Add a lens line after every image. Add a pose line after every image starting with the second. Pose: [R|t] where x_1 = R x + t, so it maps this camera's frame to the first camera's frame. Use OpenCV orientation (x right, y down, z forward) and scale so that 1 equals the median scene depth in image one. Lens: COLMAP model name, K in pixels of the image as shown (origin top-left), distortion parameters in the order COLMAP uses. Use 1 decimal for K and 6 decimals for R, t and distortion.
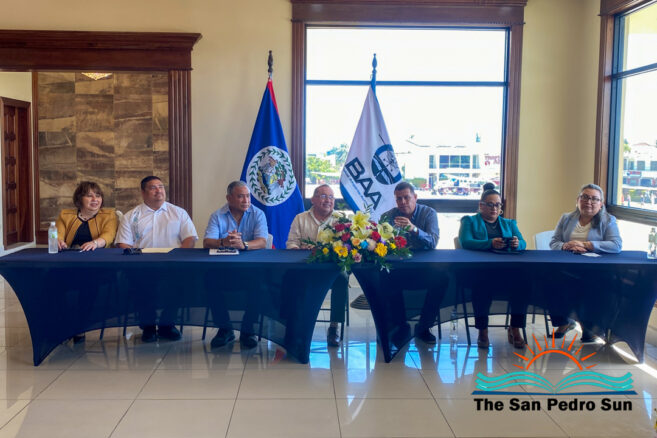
lens RADIAL K [[681.6, 0, 328.5], [0, 681.6, 219.0], [0, 0, 1]] dist [0.115079, -0.345551]
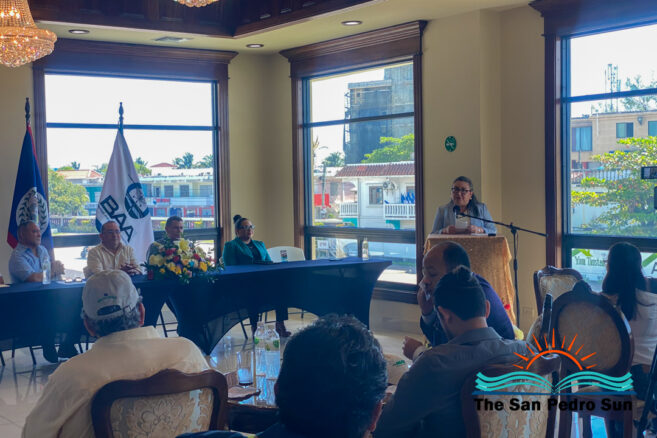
lens RADIAL K [[963.5, 0, 328.5], [0, 963.5, 219.0], [0, 0, 1]] dist [0.034891, 0.063544]
pose [[0.815996, -0.051005, 0.575802, -0.575109], [0.081407, 0.996312, -0.027112, 0.017889], [-0.572296, 0.068997, 0.817139, -0.465999]]
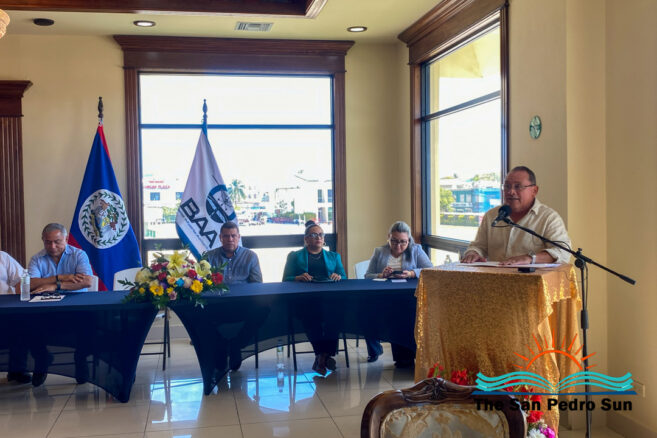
lens RADIAL K [[681.6, 0, 328.5], [0, 681.6, 219.0], [0, 0, 1]] dist [0.115079, -0.345551]
pose [[0.987925, -0.033797, 0.151202, 0.090639], [0.041571, 0.997955, -0.048553, 0.000556], [-0.149252, 0.054252, 0.987310, -0.055353]]
